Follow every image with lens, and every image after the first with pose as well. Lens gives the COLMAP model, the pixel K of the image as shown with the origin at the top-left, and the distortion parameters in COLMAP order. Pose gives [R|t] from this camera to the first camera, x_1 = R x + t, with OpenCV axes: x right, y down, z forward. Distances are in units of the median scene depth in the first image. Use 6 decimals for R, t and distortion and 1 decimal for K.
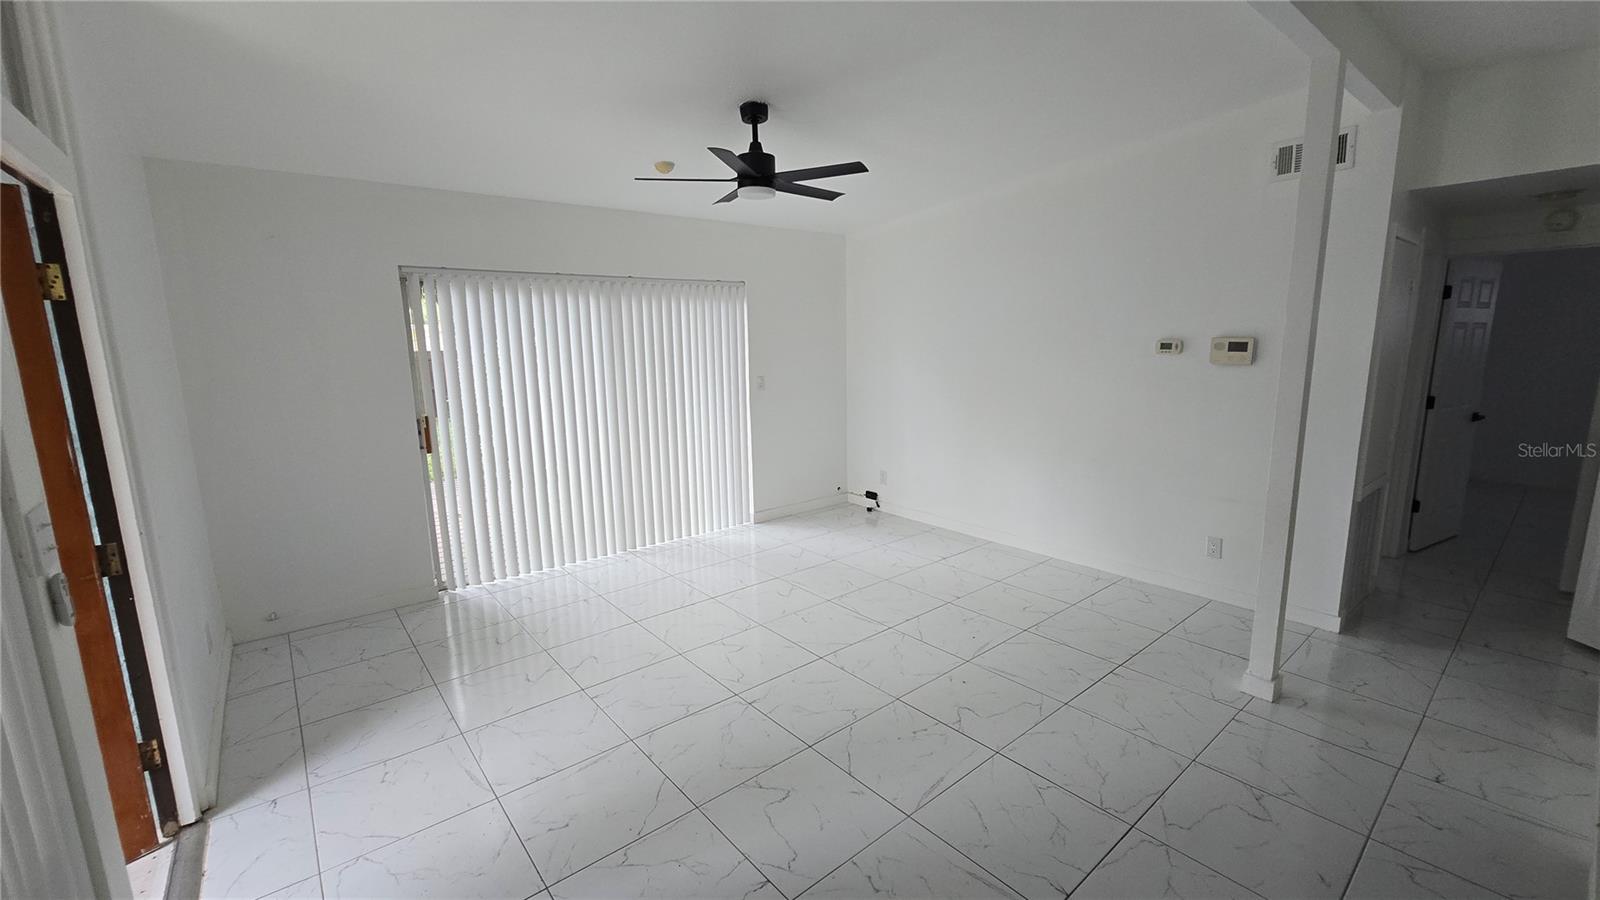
lens RADIAL K [[651.1, 0, 800.2], [0, 651.1, 448.2], [0, 0, 1]] dist [-0.001451, -0.000009]
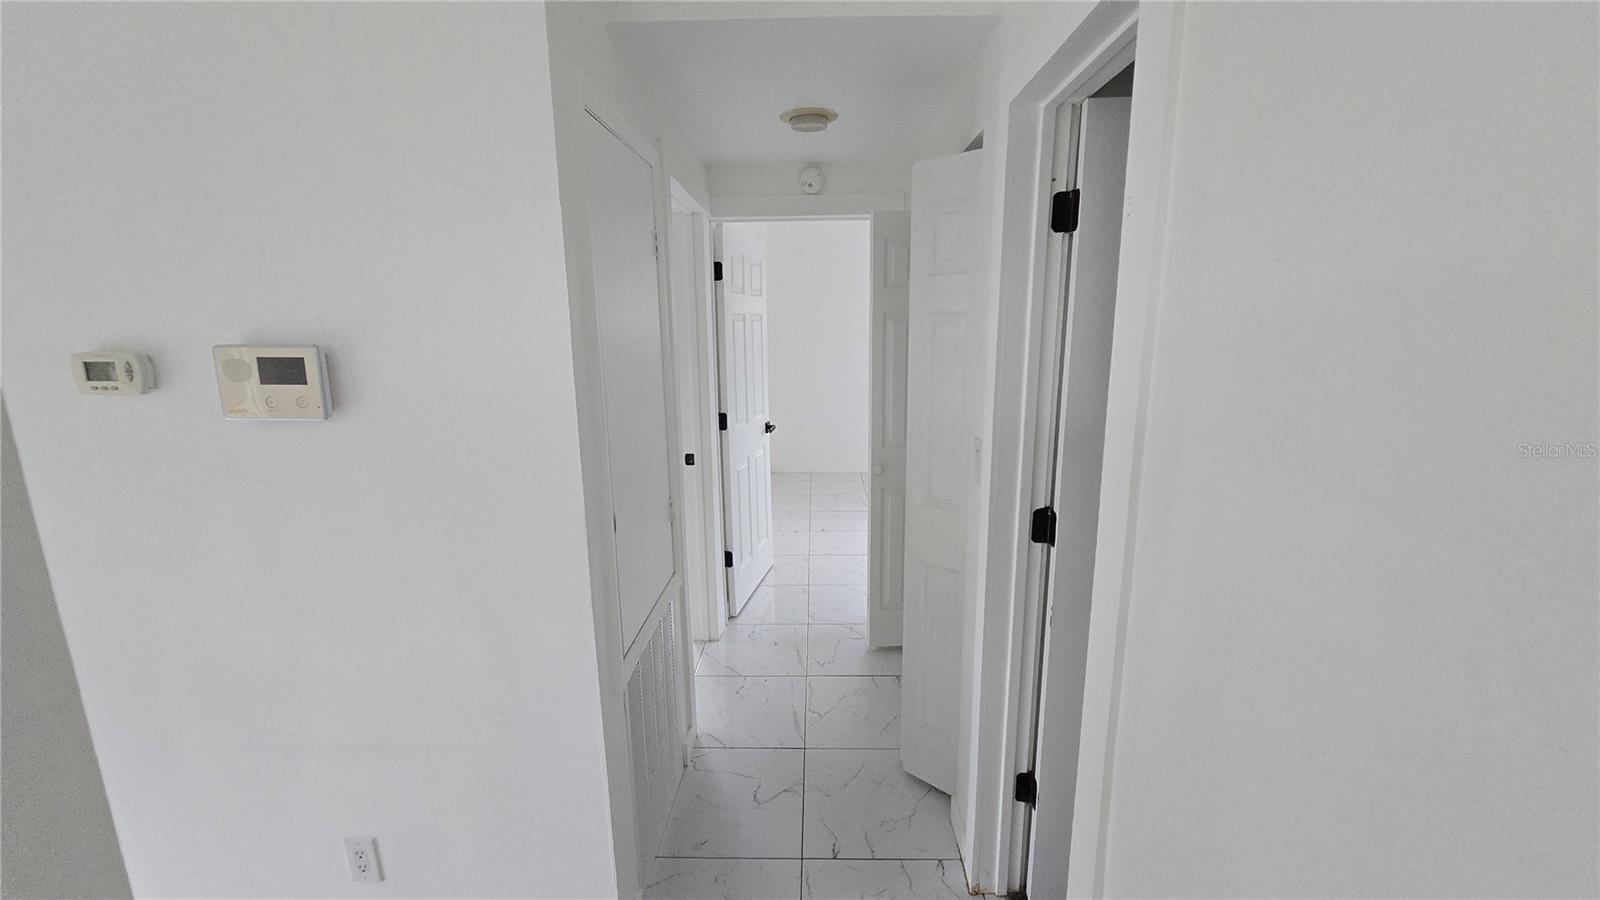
lens RADIAL K [[651.1, 0, 799.6], [0, 651.1, 449.1], [0, 0, 1]] dist [-0.001451, -0.000009]
pose [[0.653538, -0.139632, 0.743902, 0.547908], [0.125937, 0.989196, 0.075036, -0.097704], [-0.746343, 0.044646, 0.664063, 0.517296]]
